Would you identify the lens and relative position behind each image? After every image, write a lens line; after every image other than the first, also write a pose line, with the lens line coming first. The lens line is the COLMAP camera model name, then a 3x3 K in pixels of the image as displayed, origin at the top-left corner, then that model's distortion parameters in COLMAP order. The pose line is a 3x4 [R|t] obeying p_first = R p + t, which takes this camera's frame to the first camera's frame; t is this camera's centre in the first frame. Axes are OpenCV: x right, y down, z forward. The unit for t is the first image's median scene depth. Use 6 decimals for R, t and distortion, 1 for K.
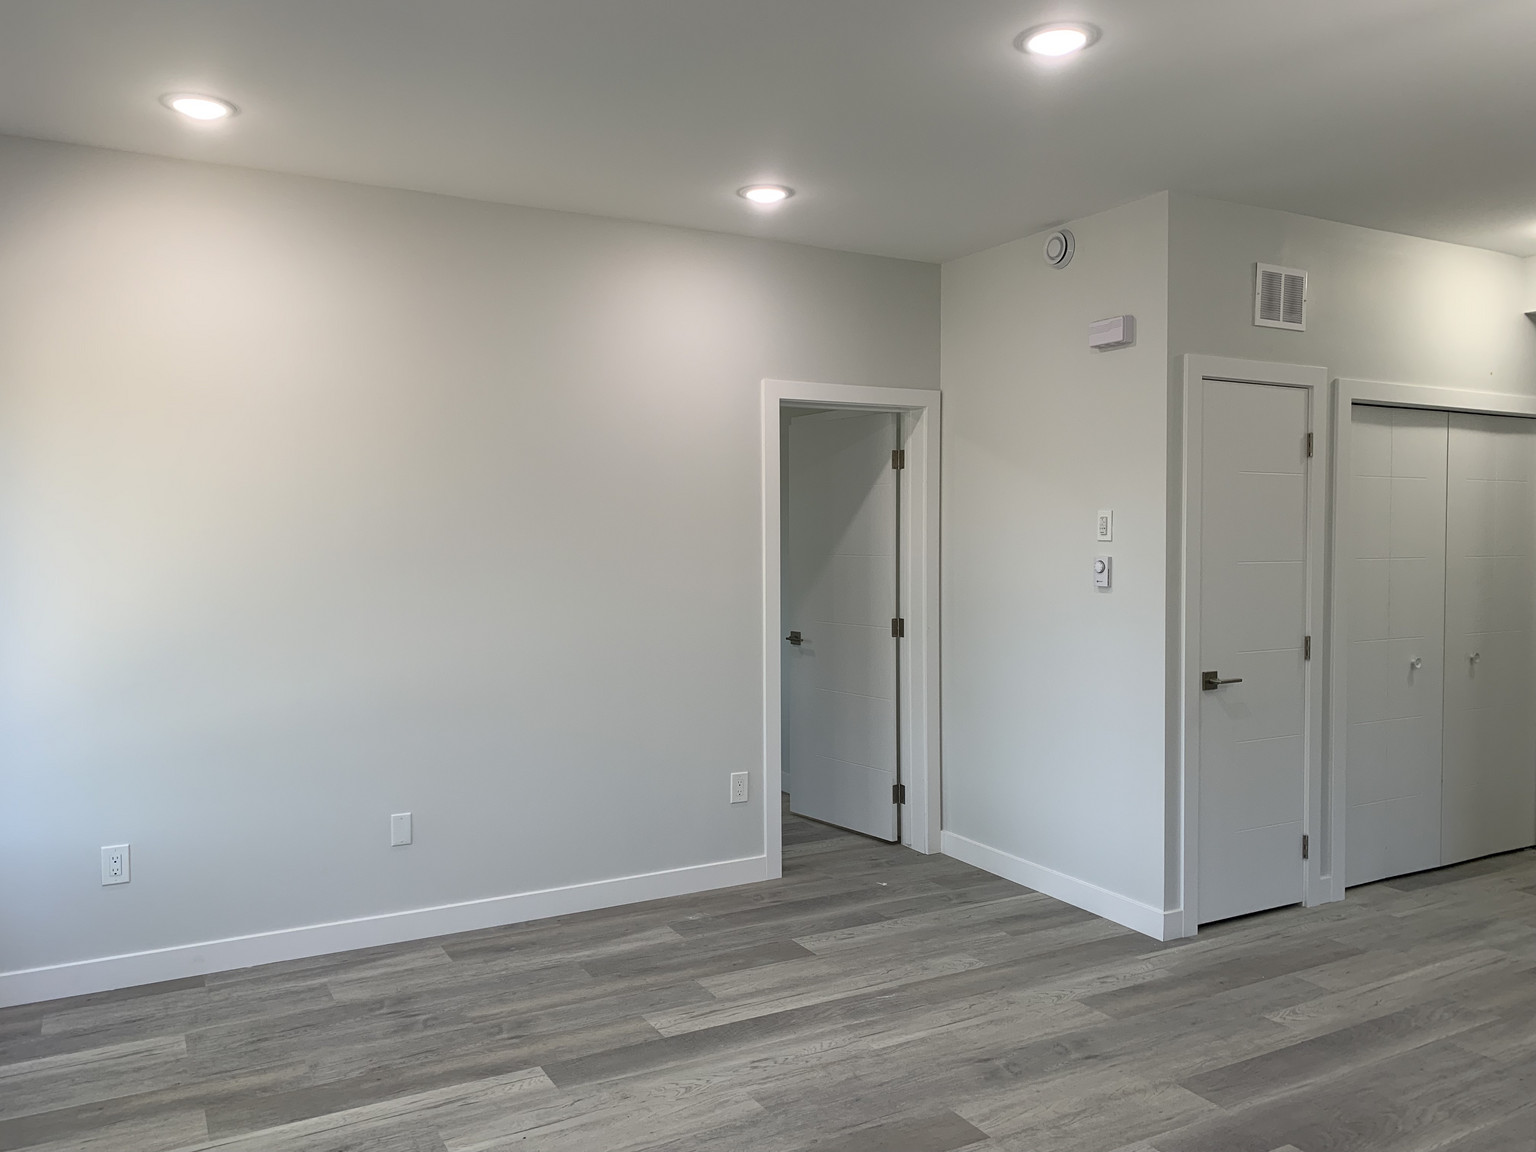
lens RADIAL K [[1175.3, 0, 752.2], [0, 1175.3, 571.6], [0, 0, 1]] dist [0.043652, -0.046716]
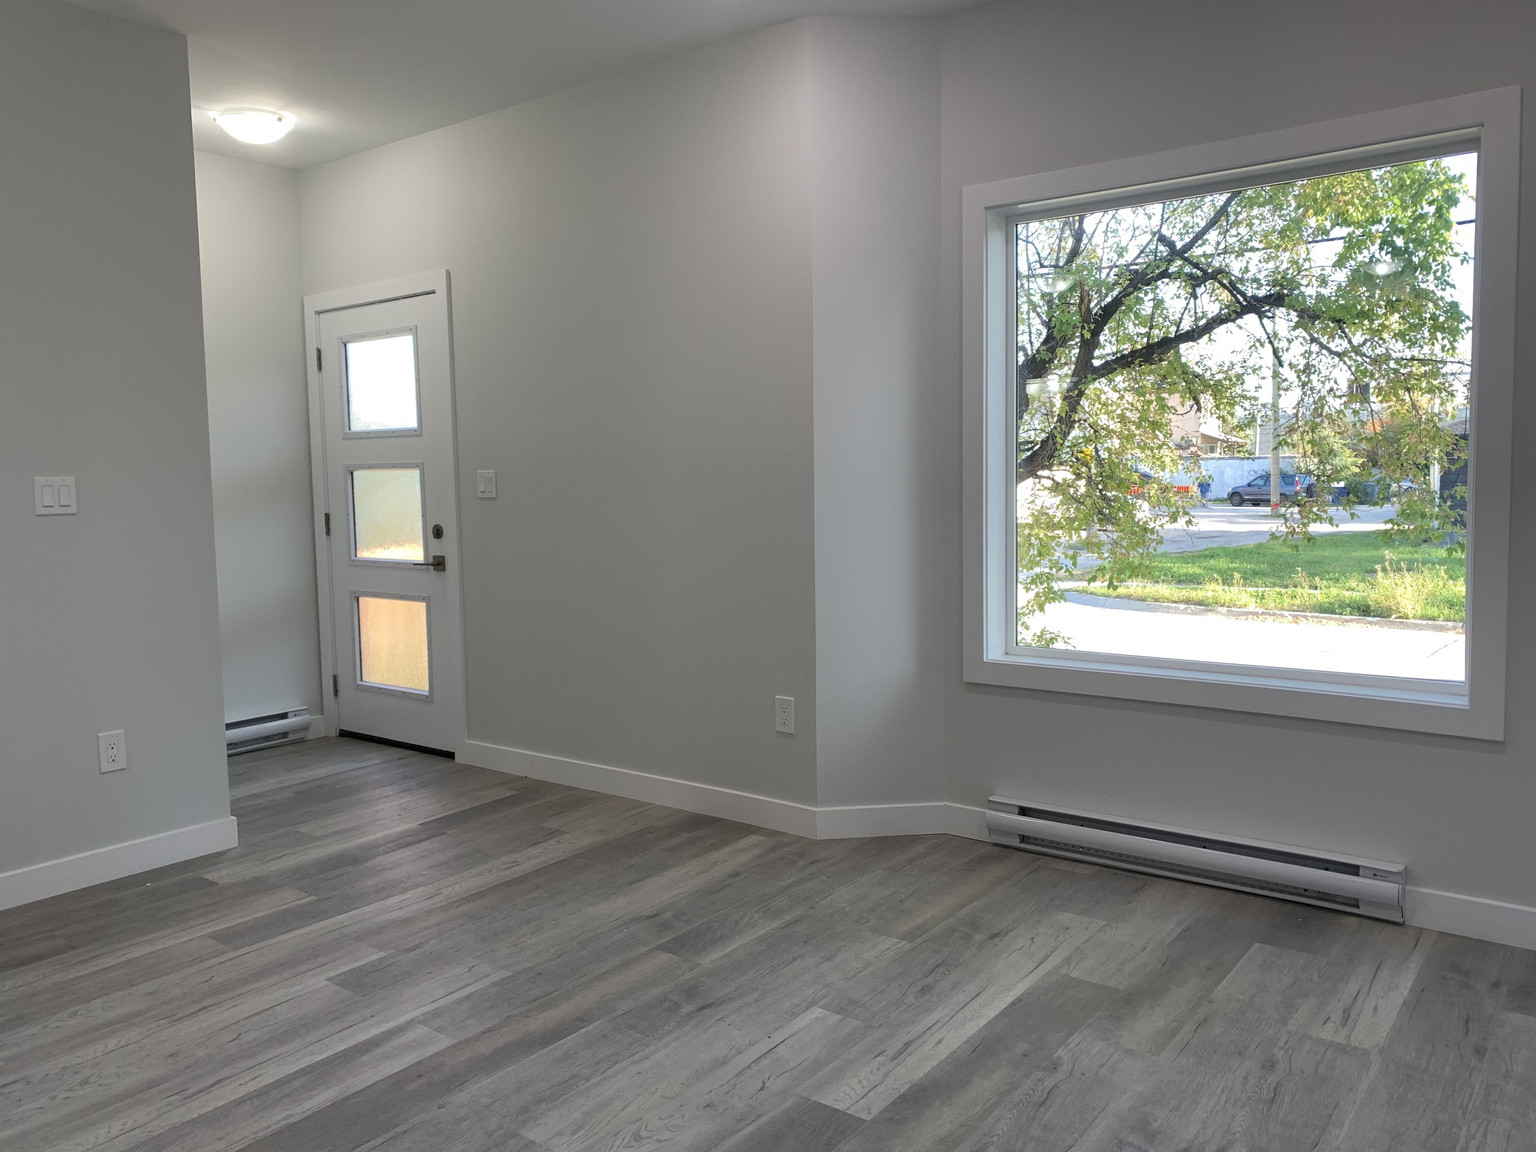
lens RADIAL K [[1181.6, 0, 747.7], [0, 1181.6, 567.5], [0, 0, 1]] dist [0.029705, -0.023911]
pose [[-0.917415, 0.055519, -0.394039, 0.114677], [0.011008, 0.993381, 0.114334, 0.012828], [0.397779, 0.100554, -0.911955, 1.276420]]
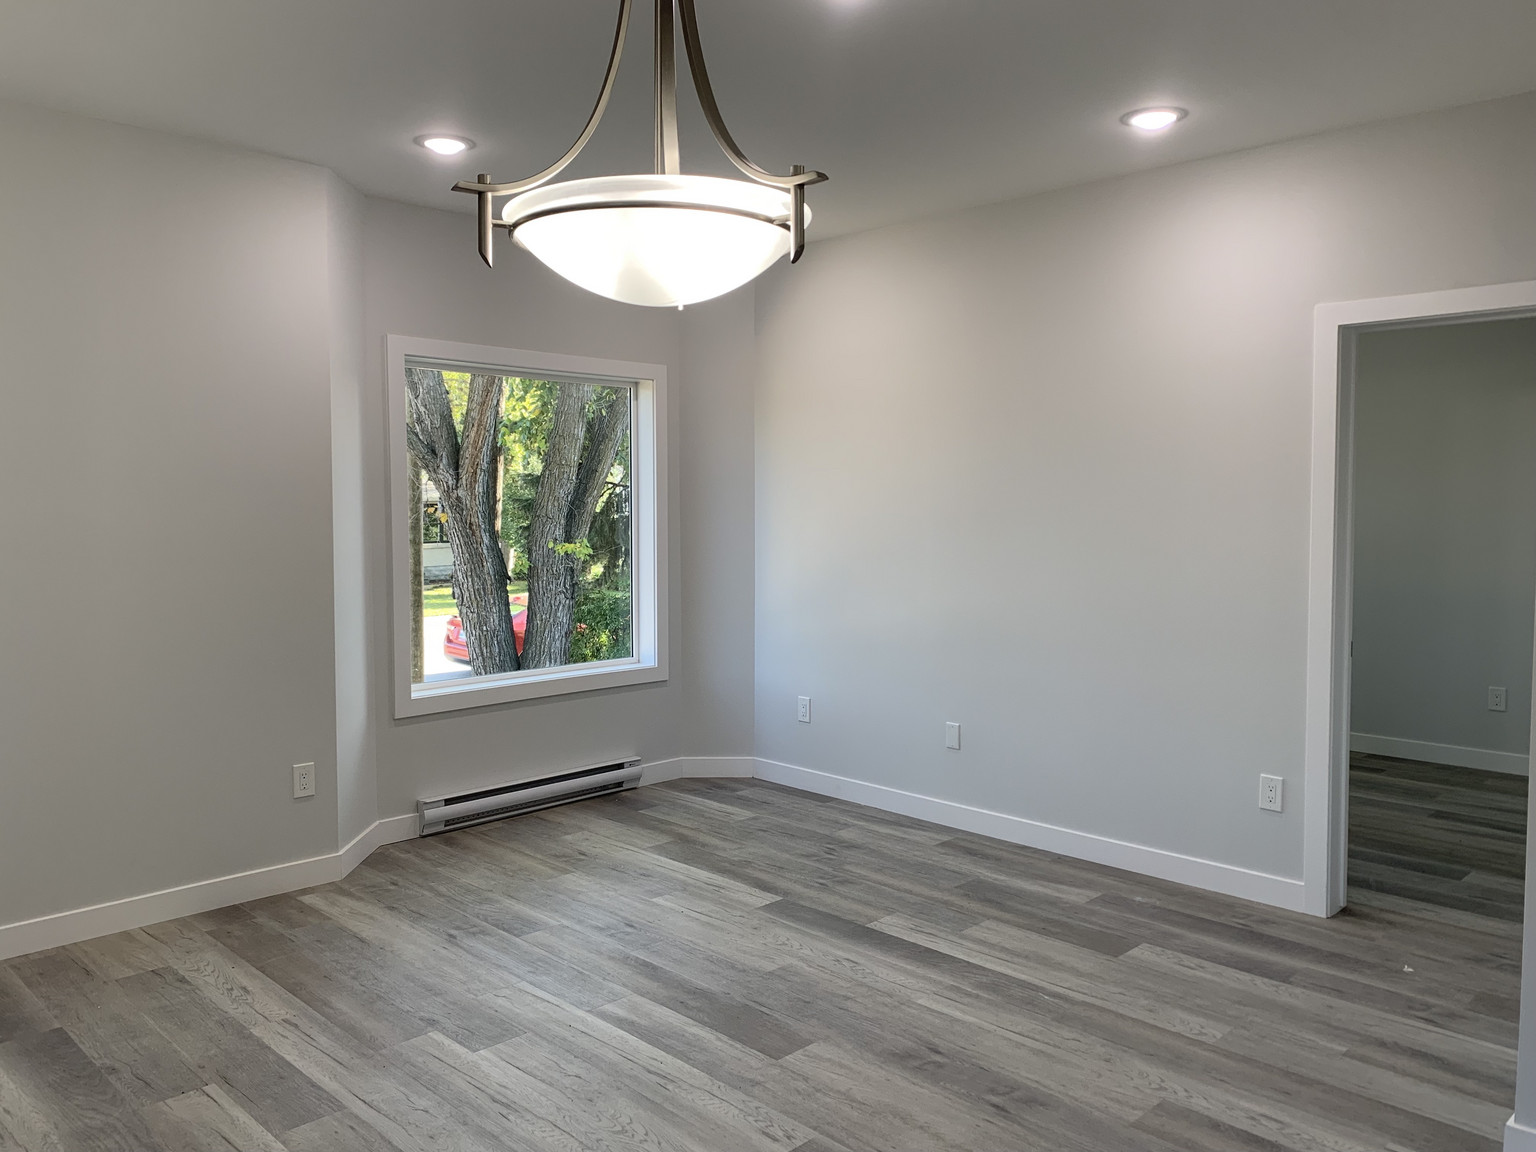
lens RADIAL K [[1175.3, 0, 752.2], [0, 1175.3, 571.6], [0, 0, 1]] dist [0.043652, -0.046716]
pose [[0.277055, 0.064022, -0.958719, 0.851903], [-0.030959, 0.997854, 0.057688, -0.017202], [0.960355, 0.013699, 0.278443, 0.482052]]
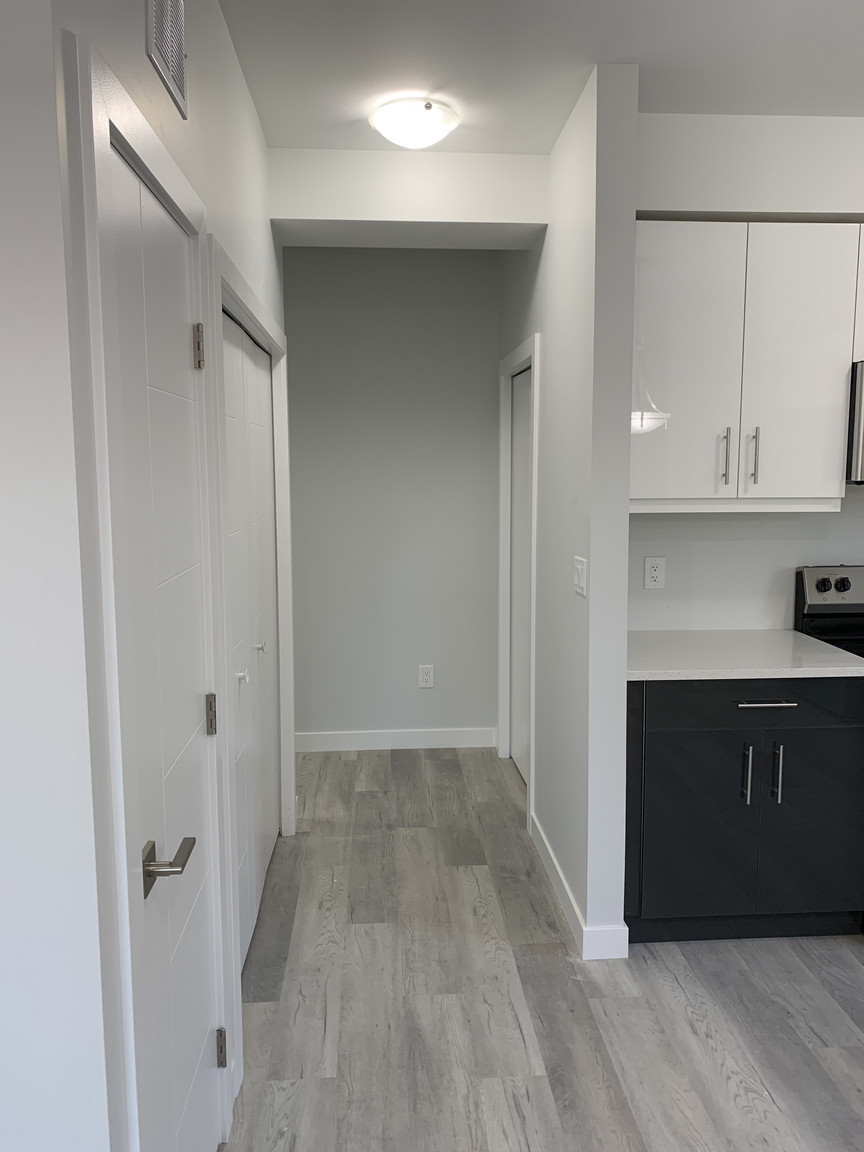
lens RADIAL K [[886.2, 0, 436.4], [0, 886.2, 559.7], [0, 0, 1]] dist [0.029705, -0.023911]
pose [[0.415409, -0.099872, 0.904136, 0.158717], [0.030530, 0.994925, 0.095874, -0.051770], [-0.909122, -0.012223, 0.416350, 0.829870]]
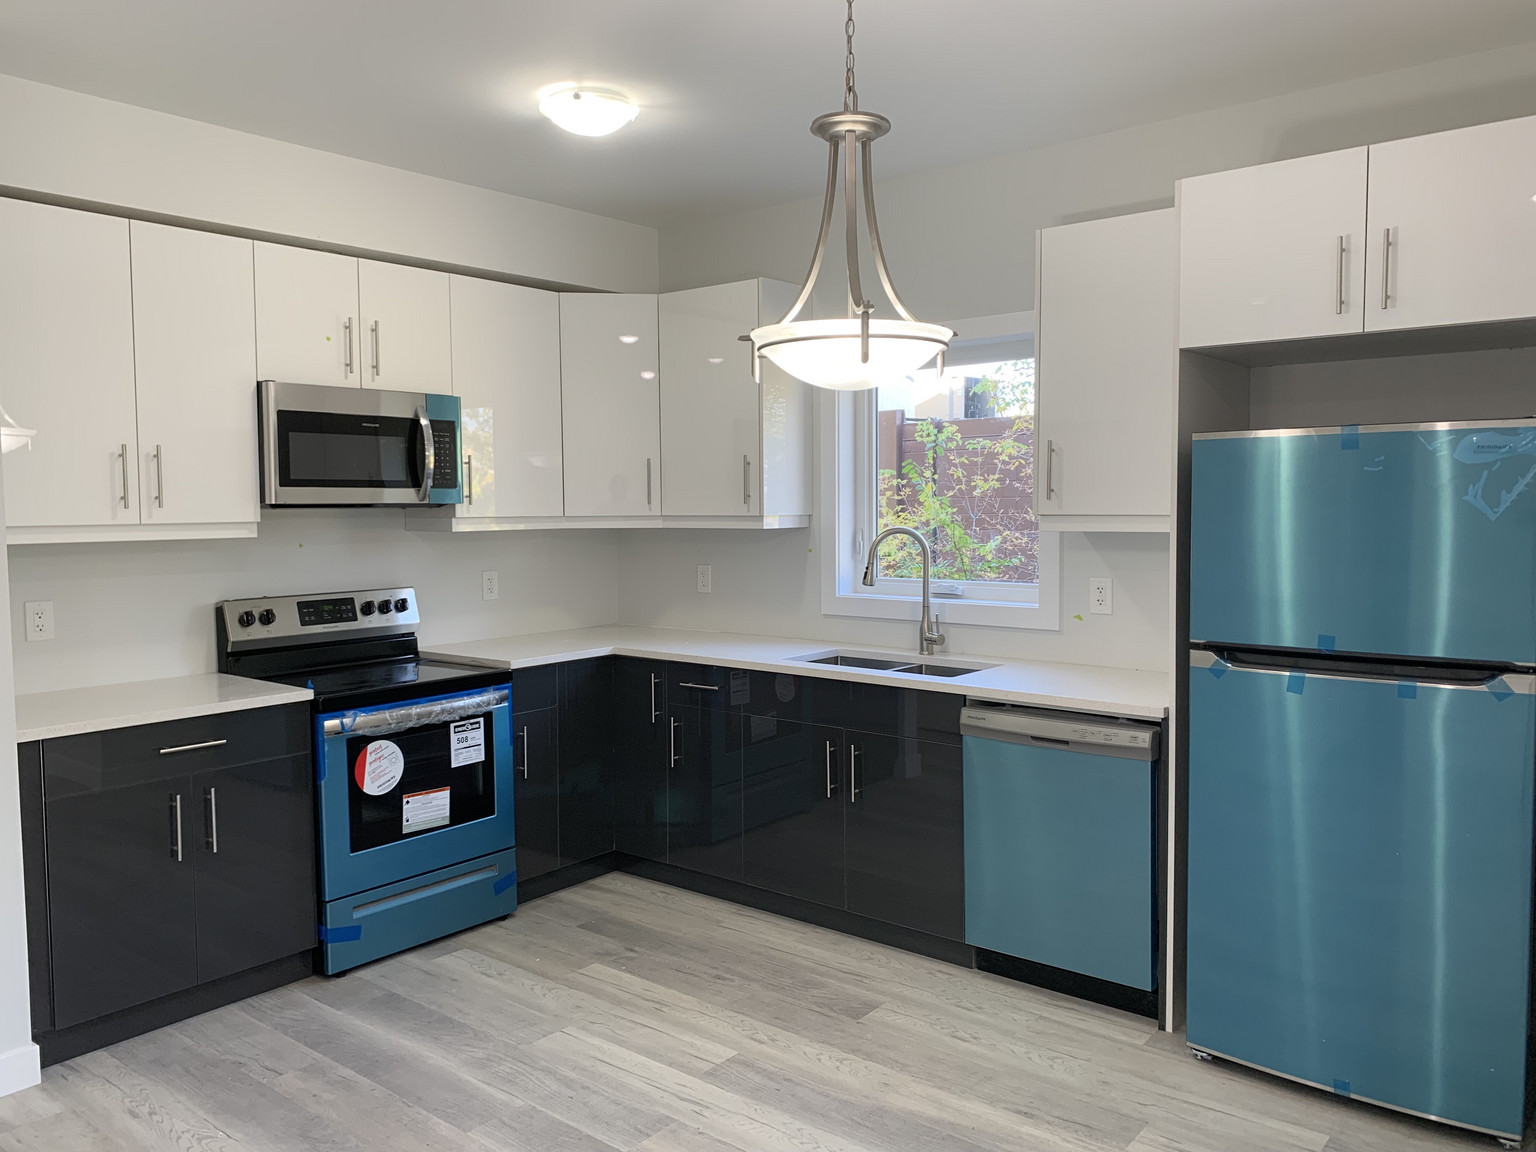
lens RADIAL K [[1183.2, 0, 747.3], [0, 1183.2, 569.6], [0, 0, 1]] dist [0.007396, 0.002671]
pose [[-0.369385, -0.048050, 0.928033, -0.038974], [0.040578, 0.996876, 0.067766, -0.031846], [-0.928390, 0.062689, -0.366281, 0.818132]]
